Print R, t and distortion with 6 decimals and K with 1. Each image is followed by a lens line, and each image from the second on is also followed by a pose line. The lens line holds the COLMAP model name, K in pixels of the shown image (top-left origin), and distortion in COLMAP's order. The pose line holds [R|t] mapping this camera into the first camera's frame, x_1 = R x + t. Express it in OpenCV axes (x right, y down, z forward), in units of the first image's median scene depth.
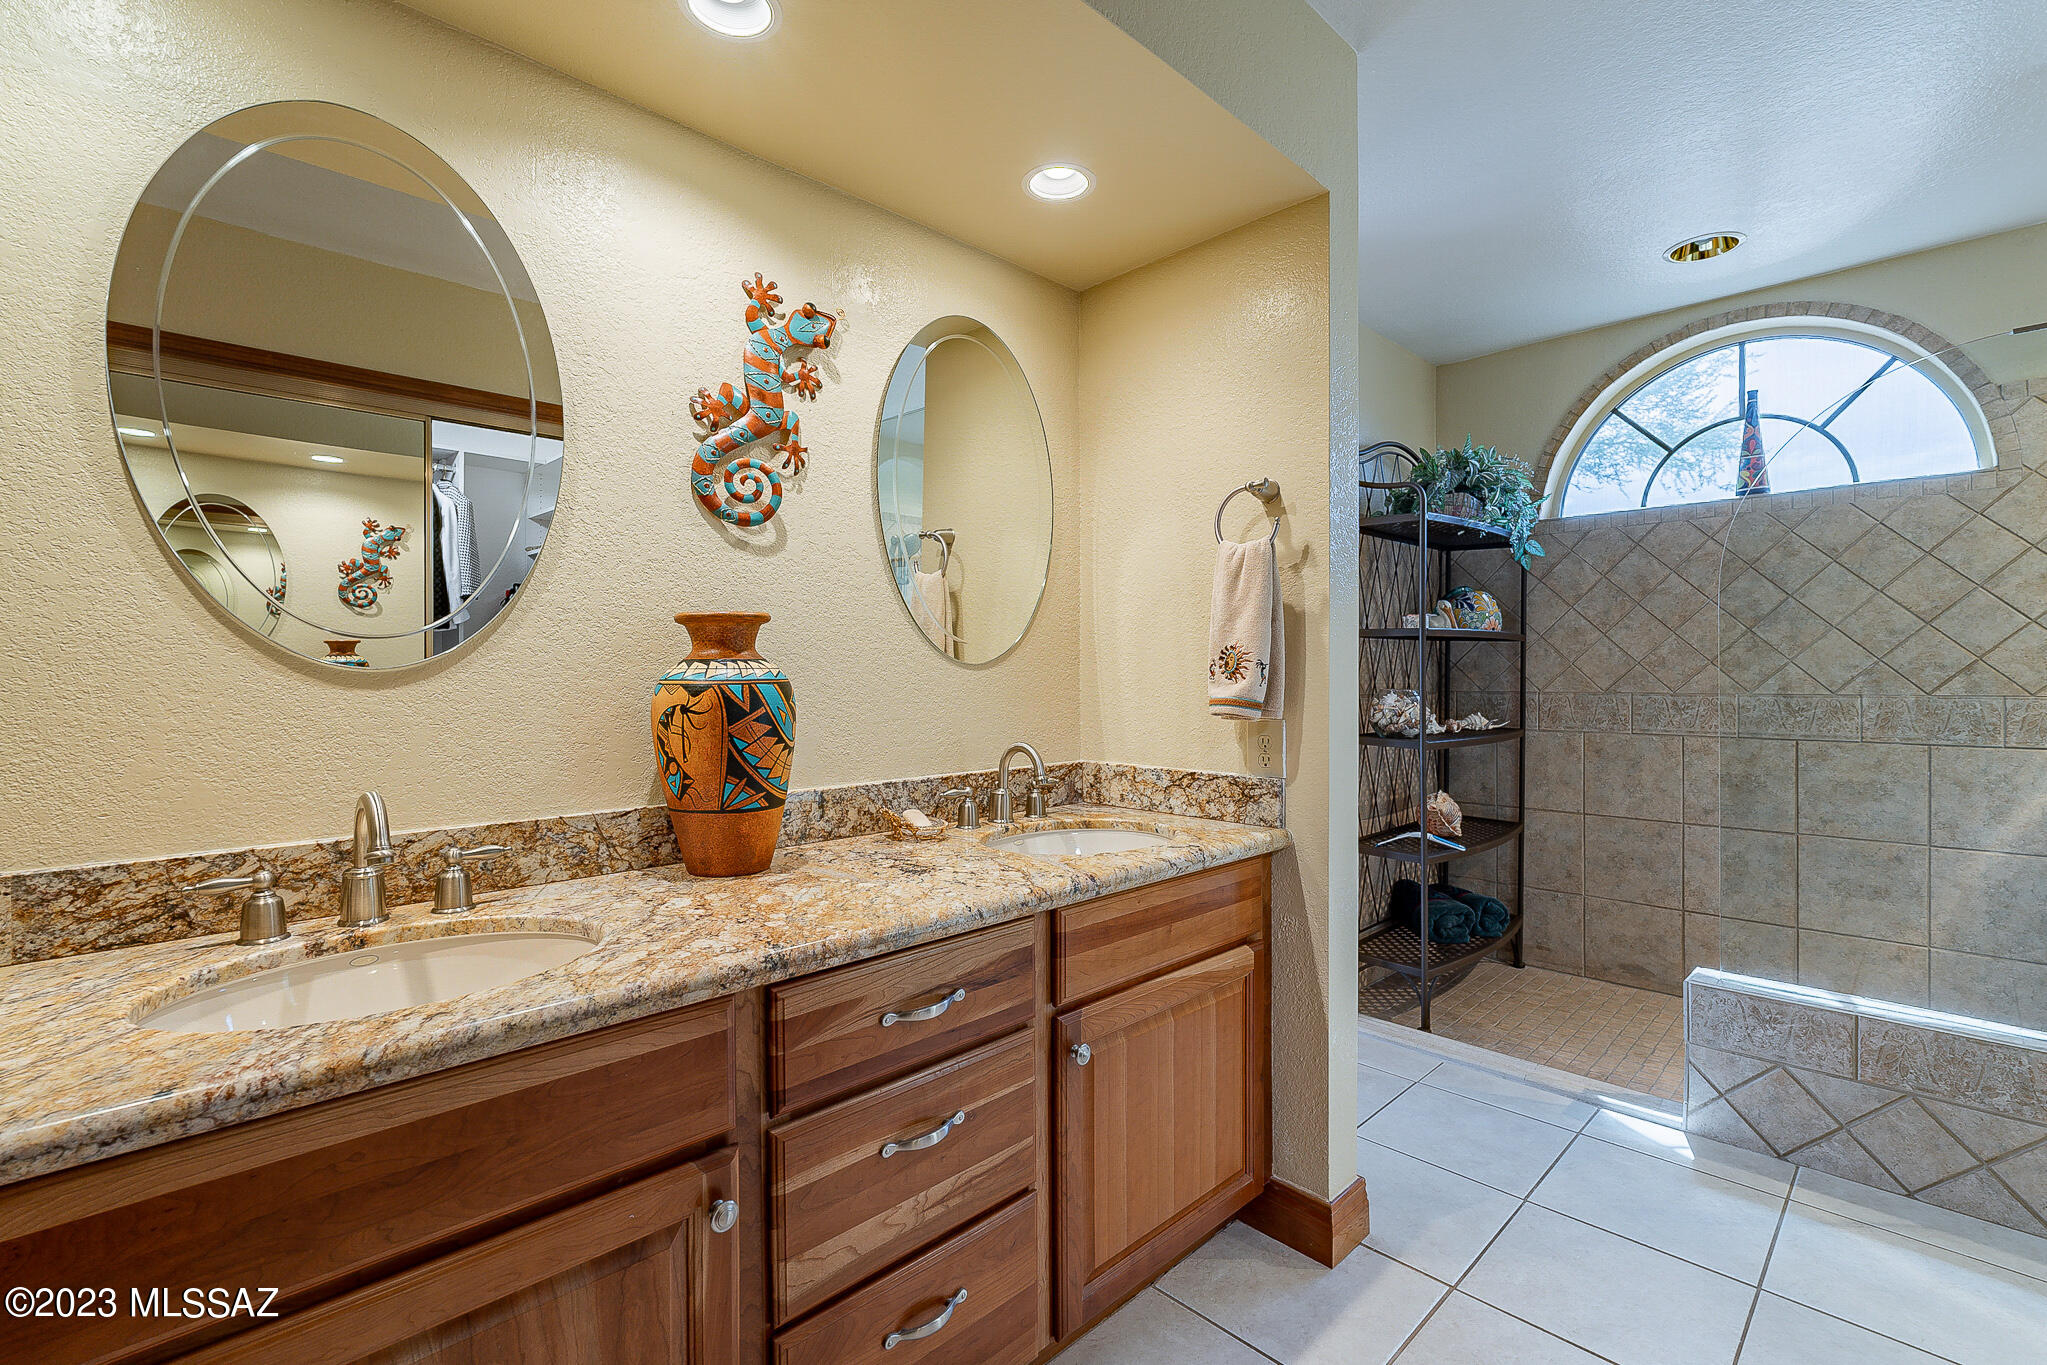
lens RADIAL K [[897.2, 0, 1027.7], [0, 897.2, 679.1], [0, 0, 1]] dist [-0.009912, 0.002079]
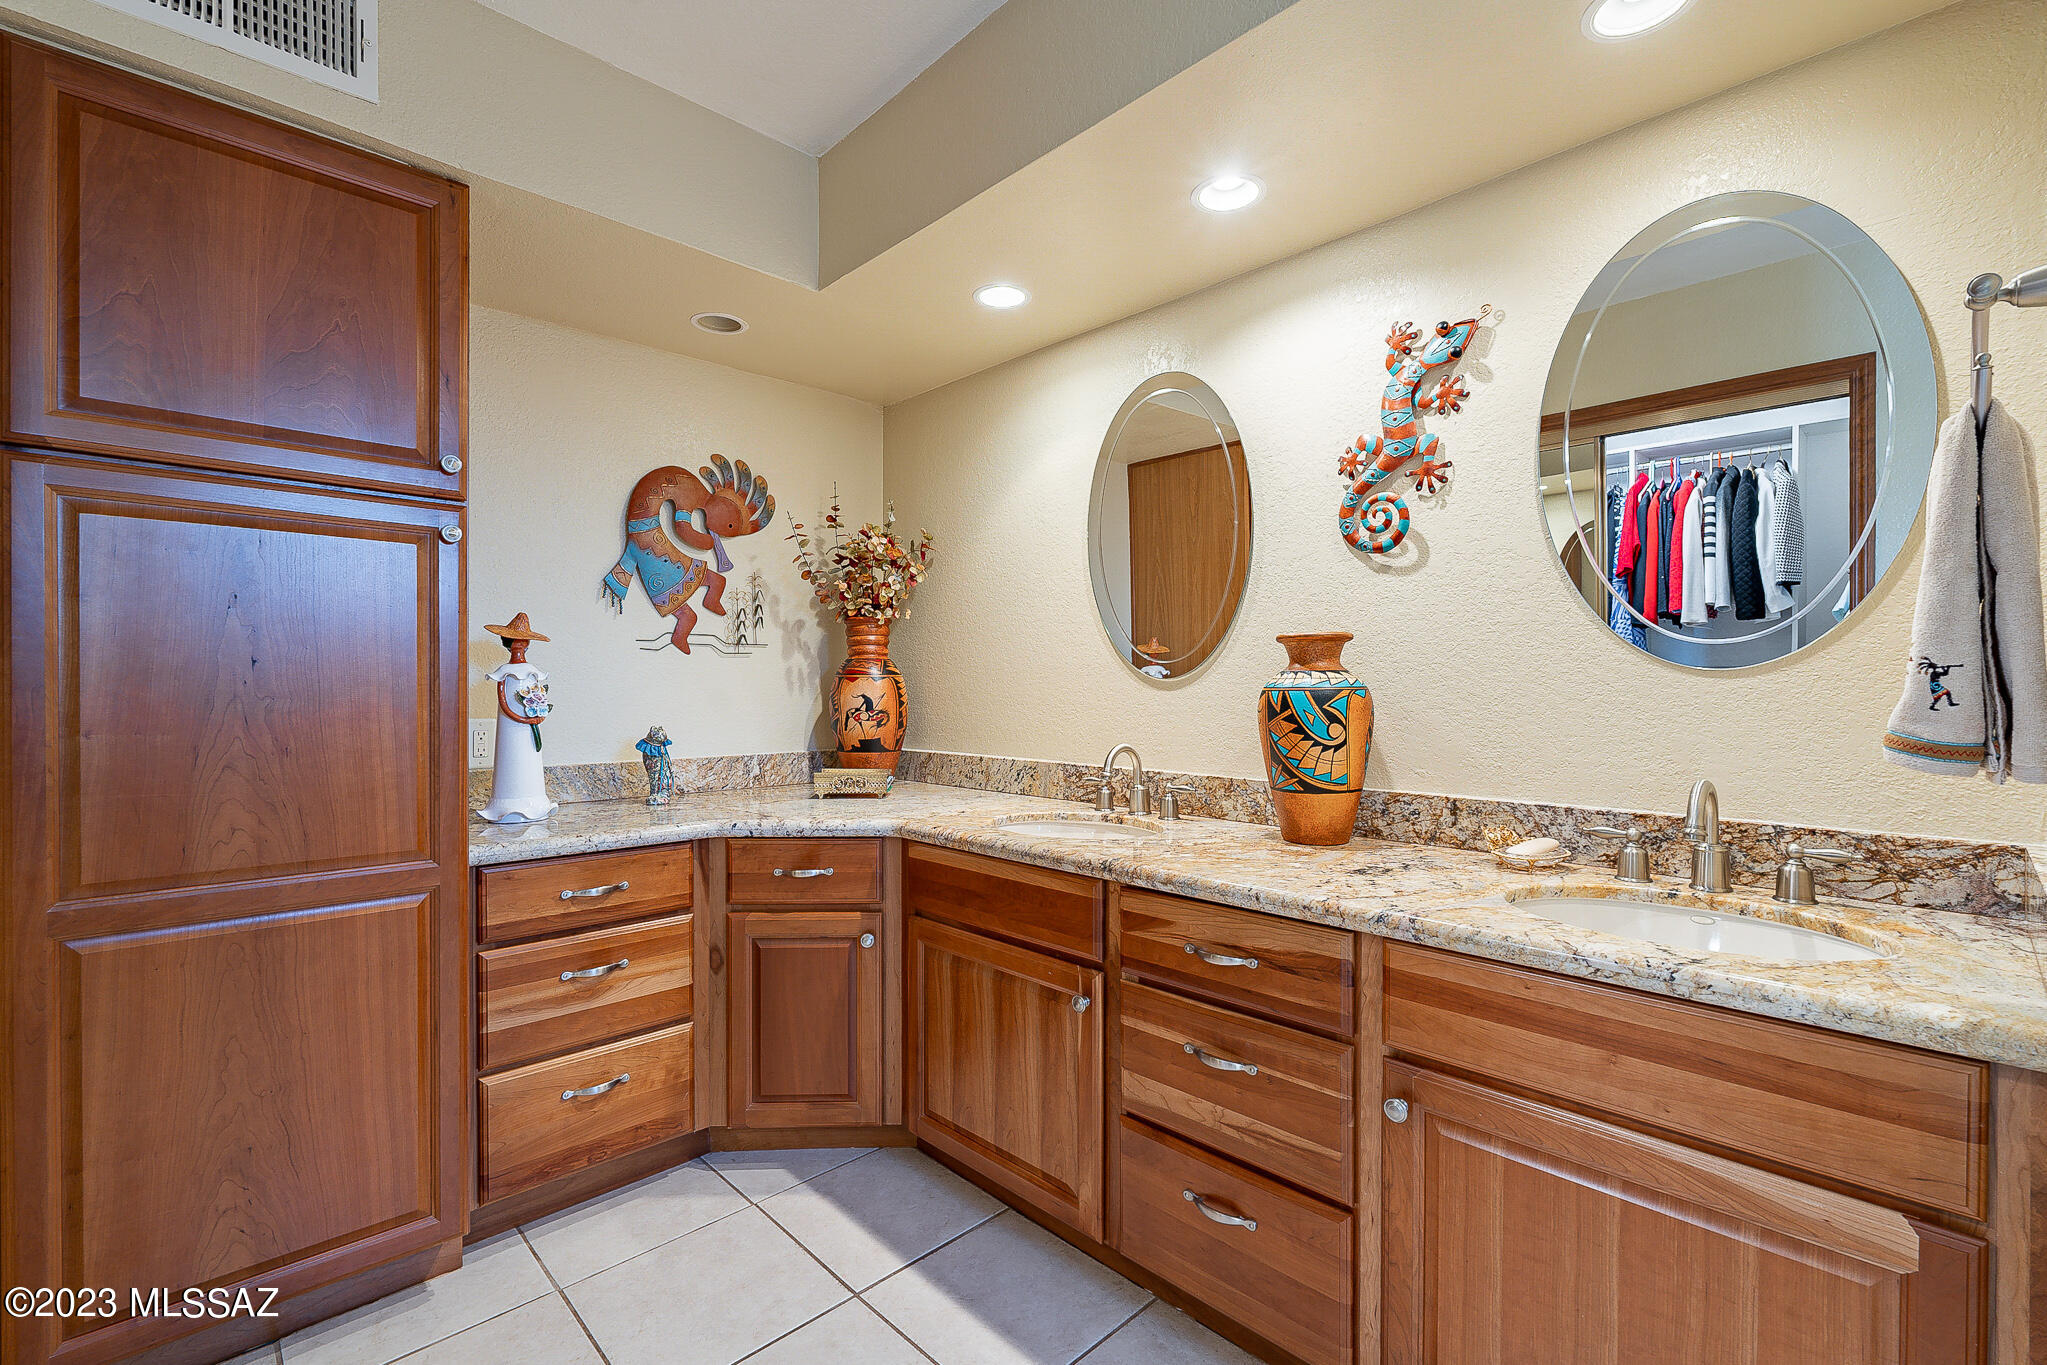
lens RADIAL K [[897.2, 0, 1021.7], [0, 897.2, 686.7], [0, 0, 1]] dist [-0.009912, 0.002079]
pose [[0.003632, 0.010373, -0.999940, 0.839468], [-0.004564, 0.999936, 0.010356, -0.010305], [0.999983, 0.004526, 0.003680, 0.548844]]
